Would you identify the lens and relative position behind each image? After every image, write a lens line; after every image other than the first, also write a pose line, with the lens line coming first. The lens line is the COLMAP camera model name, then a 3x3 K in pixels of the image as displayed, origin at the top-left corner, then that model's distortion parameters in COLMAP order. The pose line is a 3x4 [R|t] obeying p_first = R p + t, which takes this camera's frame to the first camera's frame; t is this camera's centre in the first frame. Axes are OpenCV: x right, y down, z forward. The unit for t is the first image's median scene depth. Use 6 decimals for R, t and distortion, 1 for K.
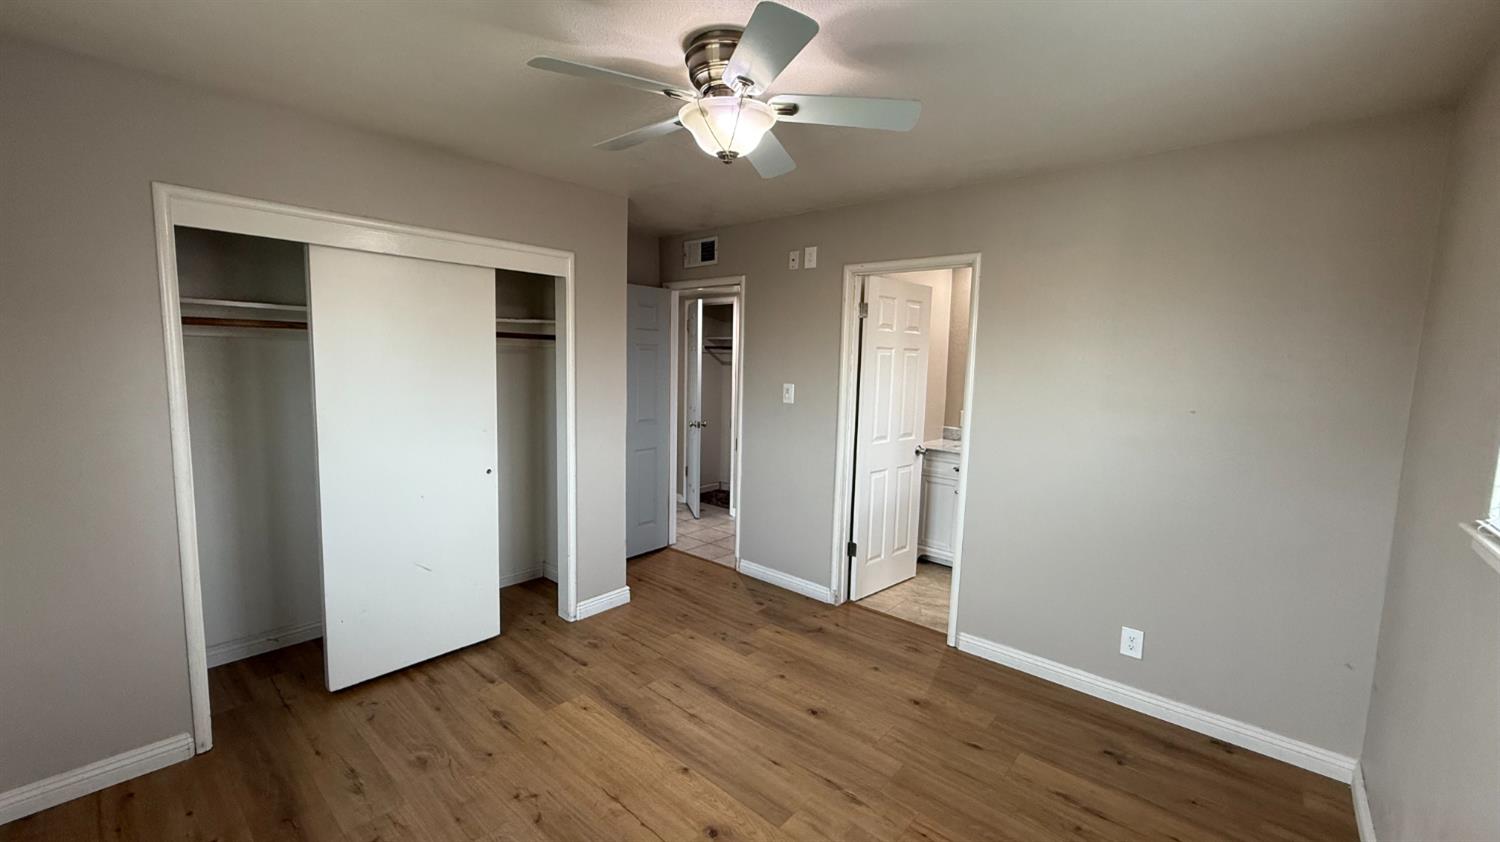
lens RADIAL K [[602.5, 0, 751.4], [0, 602.5, 421.2], [0, 0, 1]] dist [-0.000733, -0.000046]
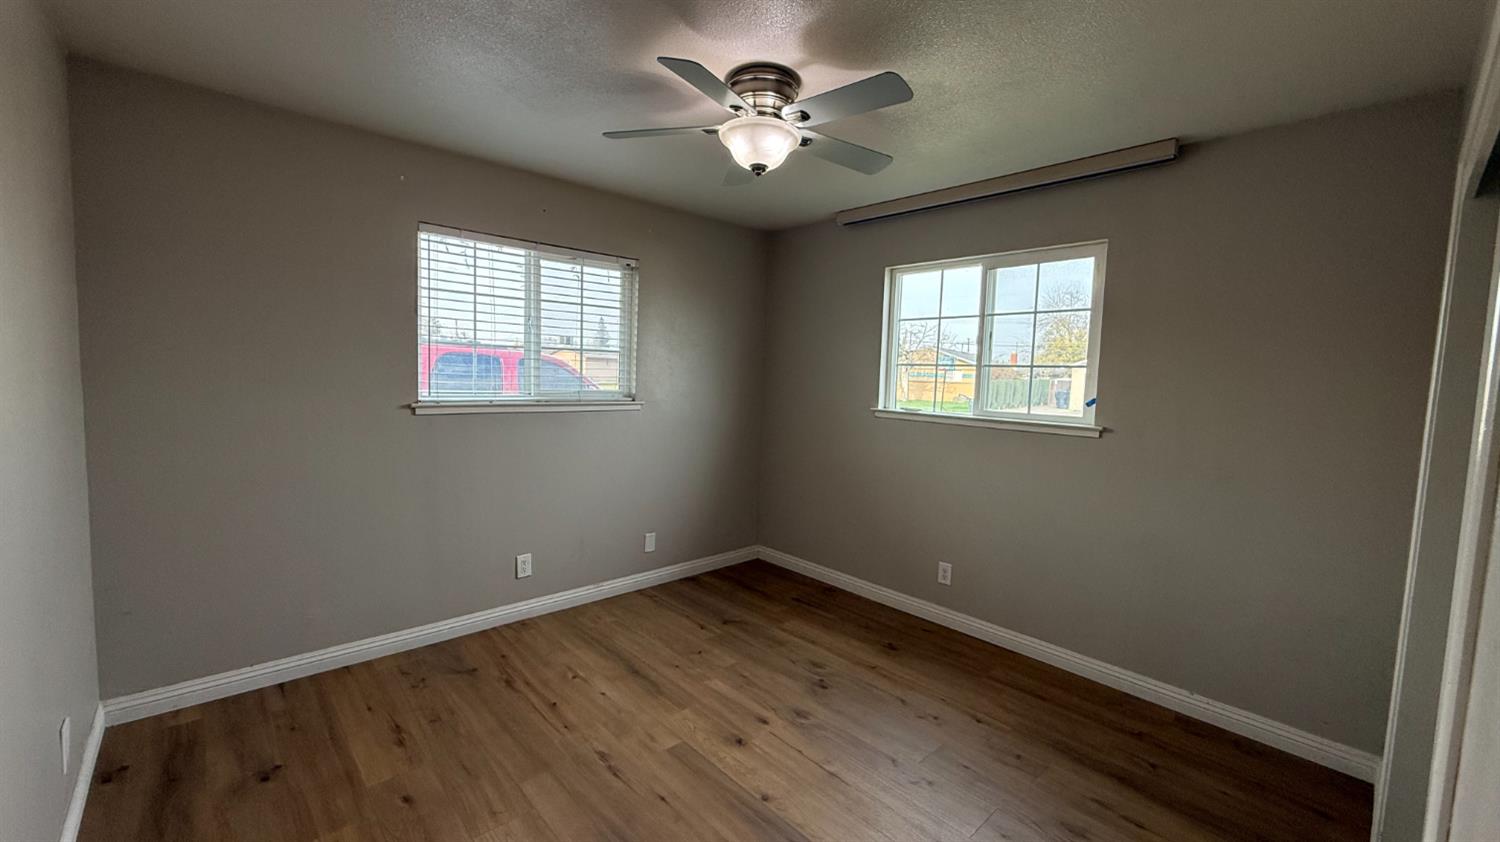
lens RADIAL K [[602.5, 0, 747.2], [0, 602.5, 420.6], [0, 0, 1]] dist [-0.000733, -0.000046]
pose [[-0.991985, -0.070134, 0.105101, -0.141869], [-0.049135, 0.980455, 0.190507, -0.146497], [-0.116408, 0.183816, -0.976043, 1.825837]]
